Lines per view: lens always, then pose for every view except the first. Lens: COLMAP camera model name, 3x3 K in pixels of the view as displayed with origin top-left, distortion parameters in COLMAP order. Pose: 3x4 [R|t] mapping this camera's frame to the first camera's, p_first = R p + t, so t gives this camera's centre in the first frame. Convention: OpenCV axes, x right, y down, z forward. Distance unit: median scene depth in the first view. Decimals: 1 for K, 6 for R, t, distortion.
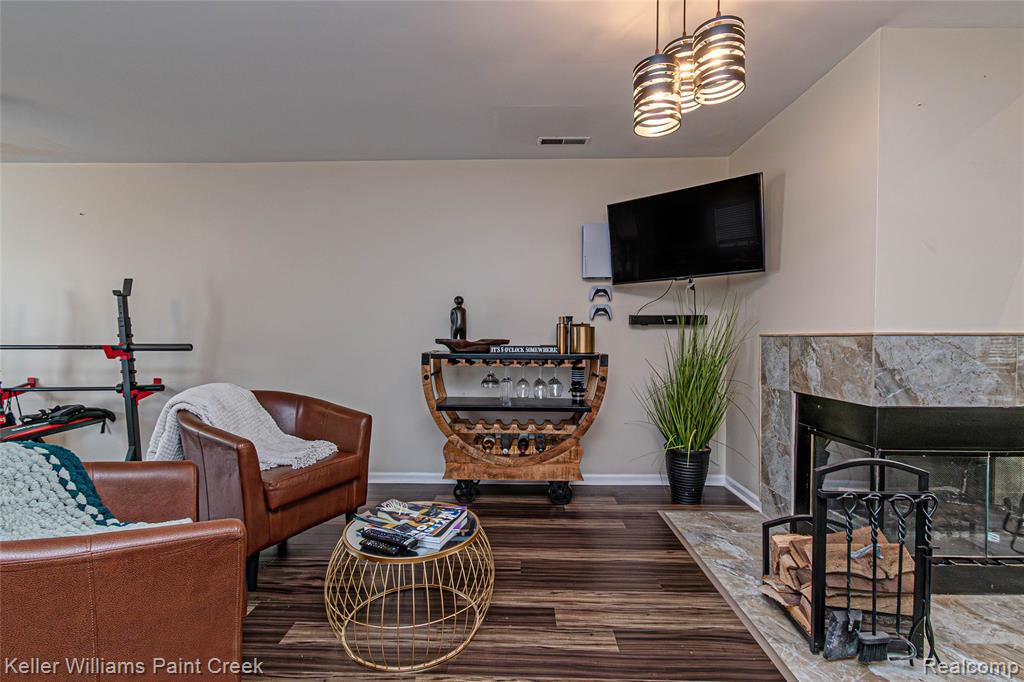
lens RADIAL K [[461.9, 0, 509.0], [0, 461.9, 341.9], [0, 0, 1]] dist [0.007387, -0.001896]
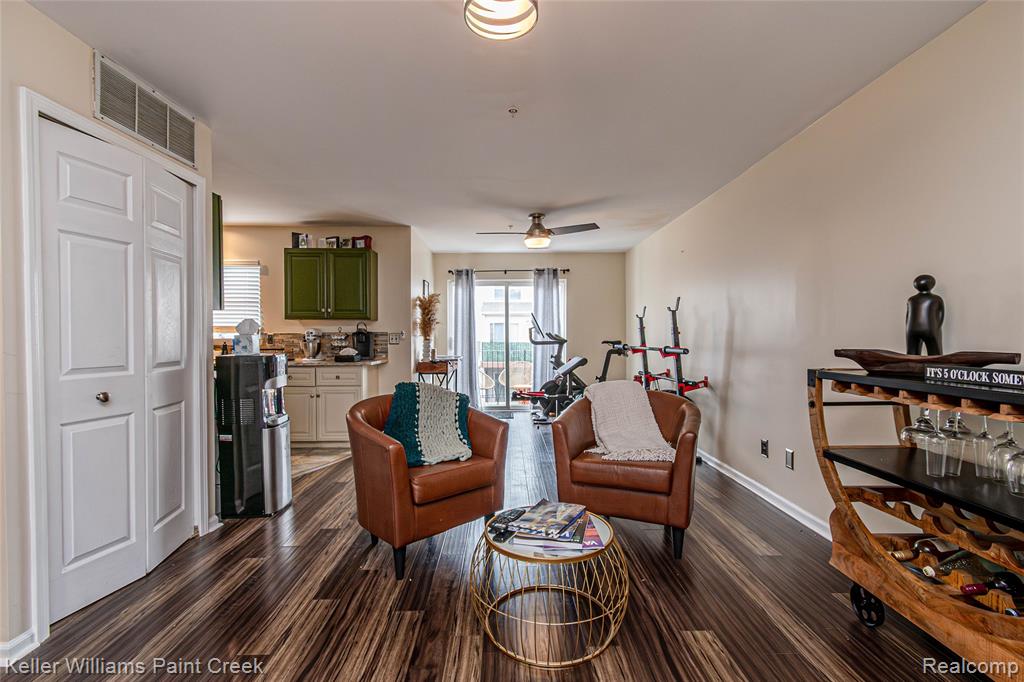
lens RADIAL K [[461.9, 0, 504.2], [0, 461.9, 341.4], [0, 0, 1]] dist [0.007387, -0.001896]
pose [[0.021769, 0.006246, -0.999744, 0.505214], [-0.008519, 0.999945, 0.006062, -0.018238], [0.999727, 0.008385, 0.021821, 0.530067]]
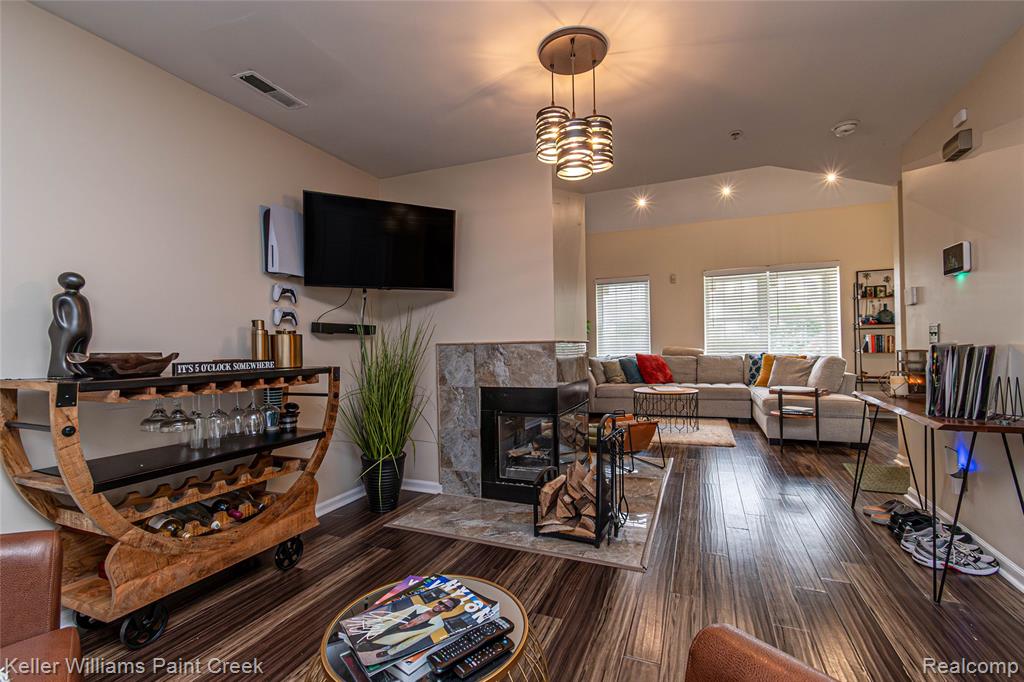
lens RADIAL K [[461.9, 0, 515.2], [0, 461.9, 342.3], [0, 0, 1]] dist [0.007387, -0.001896]
pose [[0.349801, 0.002055, 0.936822, -0.479067], [0.027683, 0.999538, -0.012529, 0.001402], [-0.936415, 0.030317, 0.349582, 0.386284]]
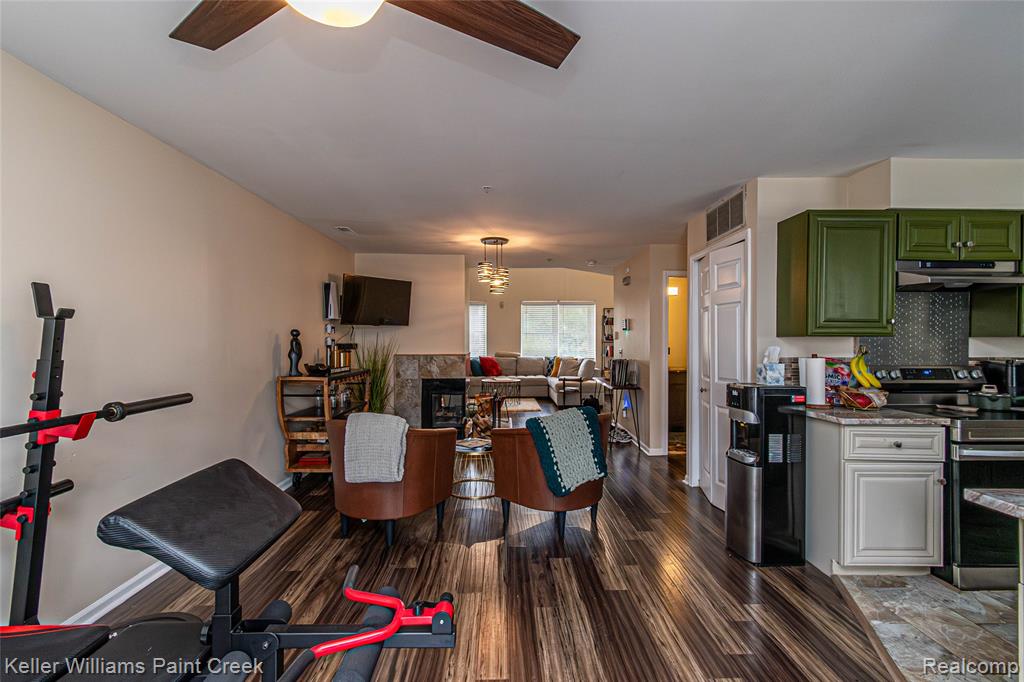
lens RADIAL K [[461.9, 0, 519.4], [0, 461.9, 343.8], [0, 0, 1]] dist [0.007387, -0.001896]
pose [[-0.069474, -0.010331, 0.997530, -1.507653], [0.008860, 0.999901, 0.010972, -0.078679], [-0.997544, 0.009601, -0.069375, 0.567866]]
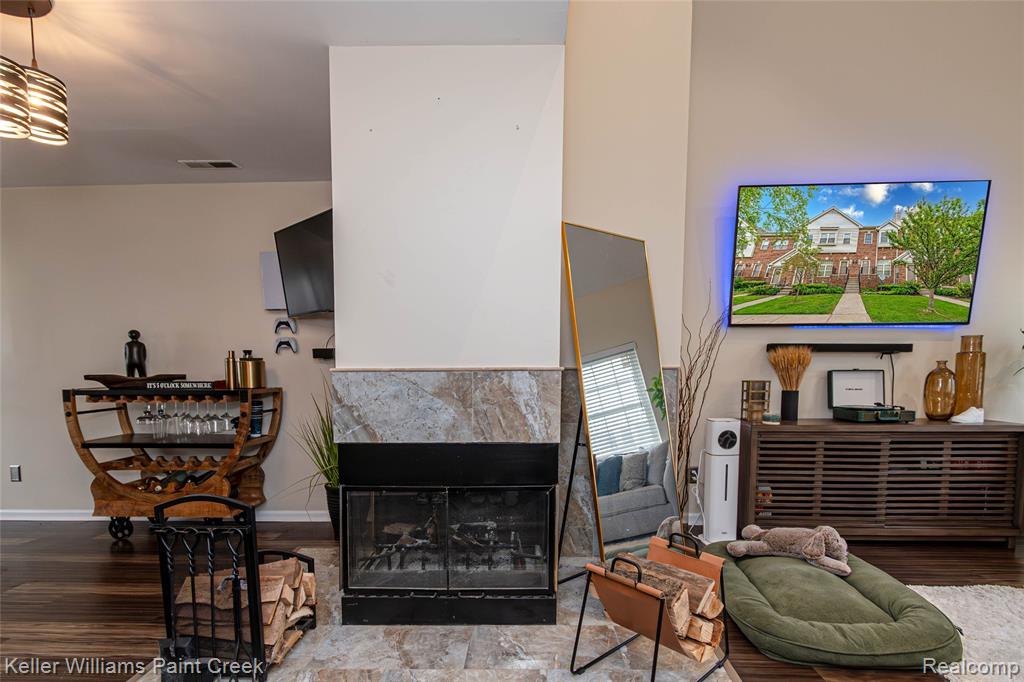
lens RADIAL K [[496.9, 0, 534.7], [0, 496.9, 402.6], [0, 0, 1]] dist [-0.000714, -0.000573]
pose [[0.999931, -0.005873, -0.010157, 0.826246], [0.006497, 0.998022, 0.062529, -0.007857], [0.009770, -0.062590, 0.997991, -0.039638]]
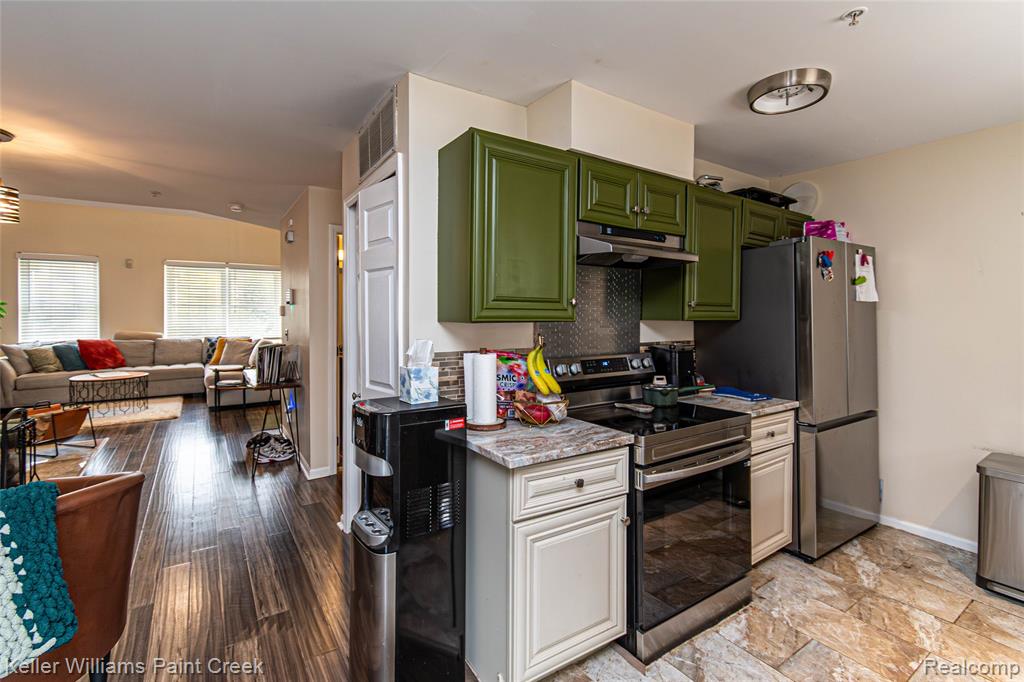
lens RADIAL K [[461.9, 0, 513.2], [0, 461.9, 319.2], [0, 0, 1]] dist [0.007387, -0.001896]
pose [[-0.580181, -0.017203, 0.814306, -1.128803], [0.002037, 0.999743, 0.022572, -0.096699], [-0.814485, 0.014754, -0.579997, 0.218476]]
